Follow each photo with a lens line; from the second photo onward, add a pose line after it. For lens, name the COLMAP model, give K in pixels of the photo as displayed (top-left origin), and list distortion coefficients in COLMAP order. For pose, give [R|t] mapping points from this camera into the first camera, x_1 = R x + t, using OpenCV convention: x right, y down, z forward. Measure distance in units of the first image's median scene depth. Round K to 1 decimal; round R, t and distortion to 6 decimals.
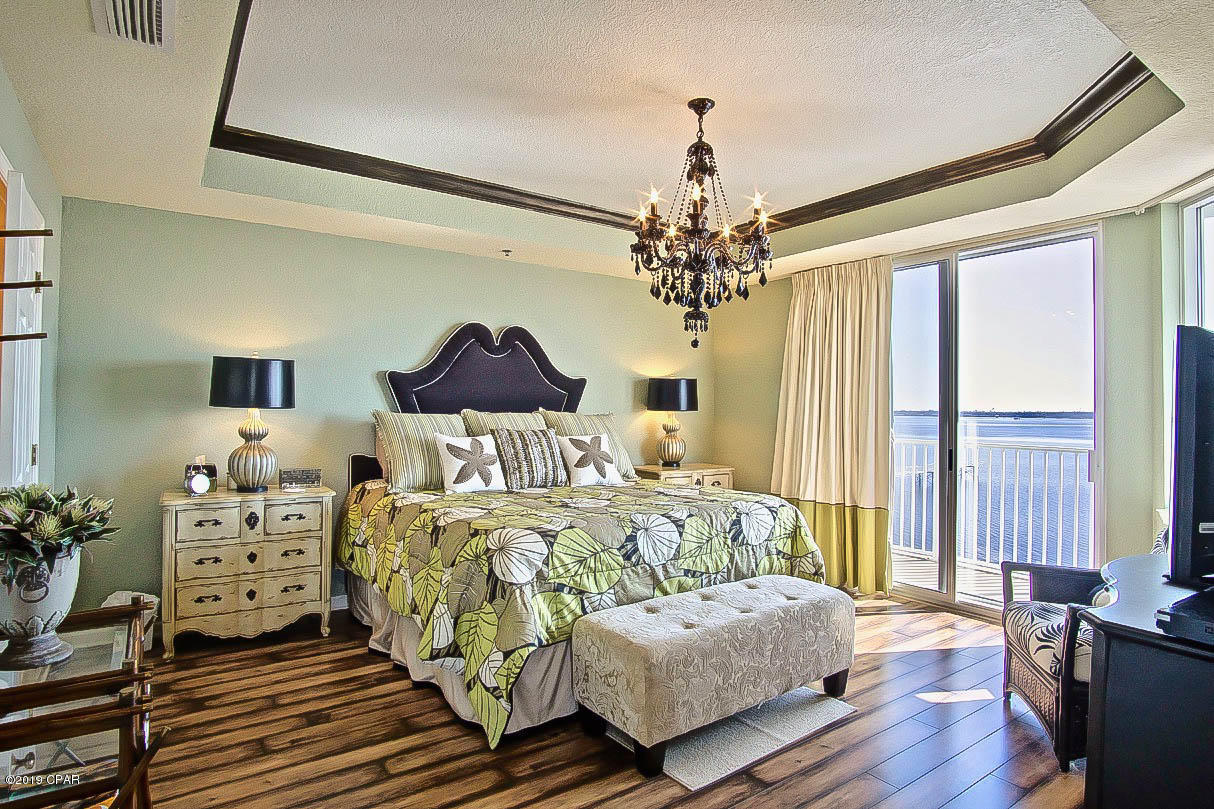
lens RADIAL K [[652.9, 0, 604.8], [0, 652.9, 397.4], [0, 0, 1]] dist [-0.035628, 0.009471]
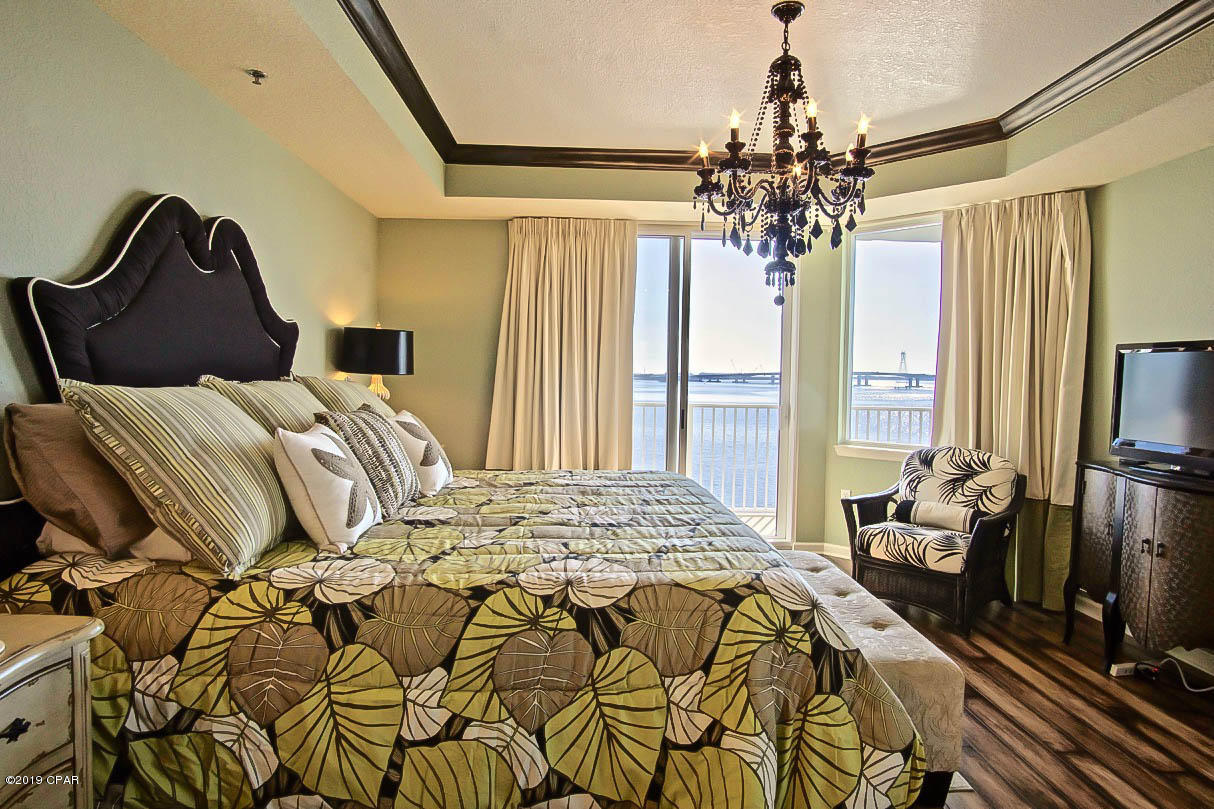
lens RADIAL K [[652.9, 0, 604.8], [0, 652.9, 397.4], [0, 0, 1]] dist [-0.035628, 0.009471]
pose [[0.544766, -0.033174, 0.837931, -0.471091], [-0.021957, 0.998310, 0.053798, 0.001460], [-0.838300, -0.047706, 0.543118, 0.501097]]
